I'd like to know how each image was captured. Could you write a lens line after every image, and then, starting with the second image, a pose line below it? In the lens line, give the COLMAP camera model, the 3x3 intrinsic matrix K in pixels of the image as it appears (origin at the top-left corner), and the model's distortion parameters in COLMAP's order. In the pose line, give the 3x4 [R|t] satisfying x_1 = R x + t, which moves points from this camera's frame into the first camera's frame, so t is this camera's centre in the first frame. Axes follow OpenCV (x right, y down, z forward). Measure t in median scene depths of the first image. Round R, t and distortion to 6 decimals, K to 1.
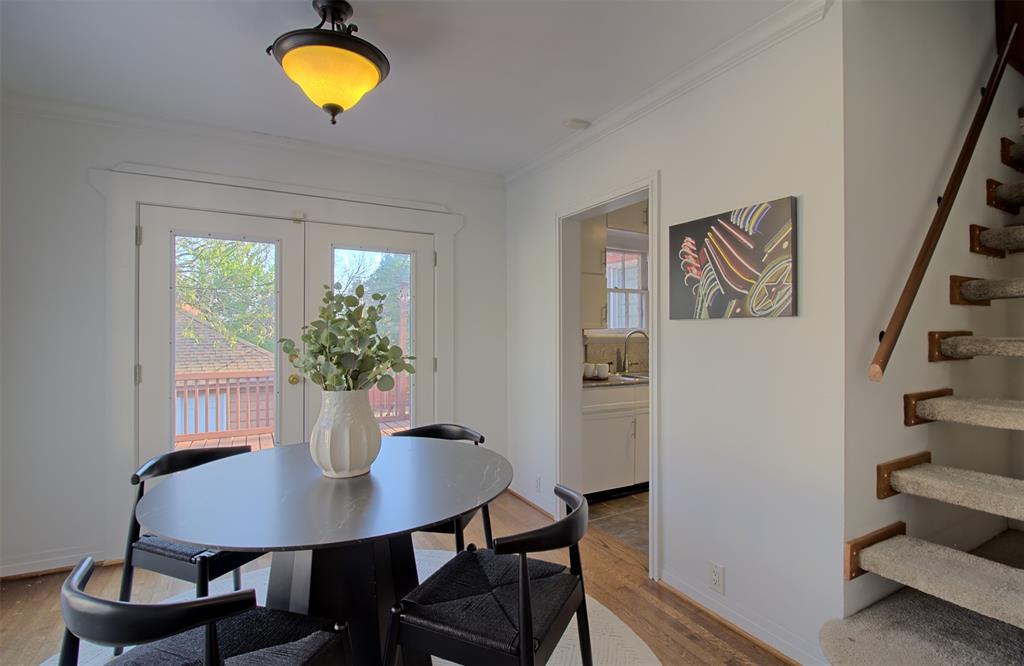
lens RADIAL K [[490.0, 0, 514.0], [0, 490.0, 332.8], [0, 0, 1]] dist [0.000117, 0.000000]
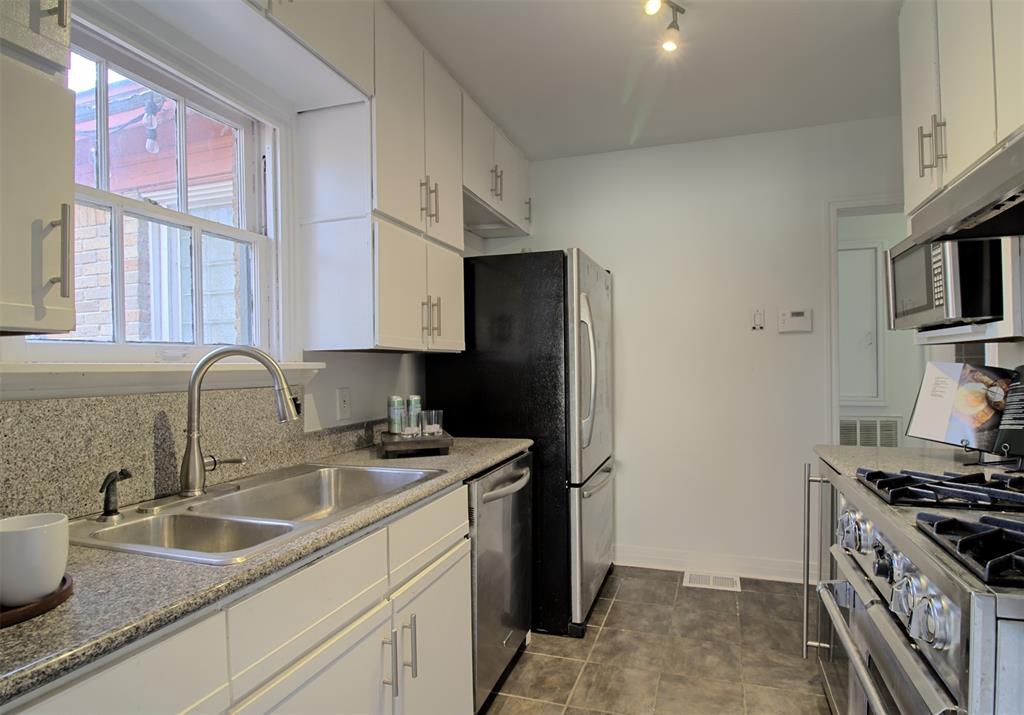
lens RADIAL K [[523.7, 0, 521.6], [0, 523.7, 369.8], [0, 0, 1]] dist [-0.021084, -0.002875]
pose [[0.733764, -0.013330, 0.679274, 0.164862], [0.016925, 0.999856, 0.001338, 0.010704], [-0.679194, 0.010515, 0.733883, 0.646232]]
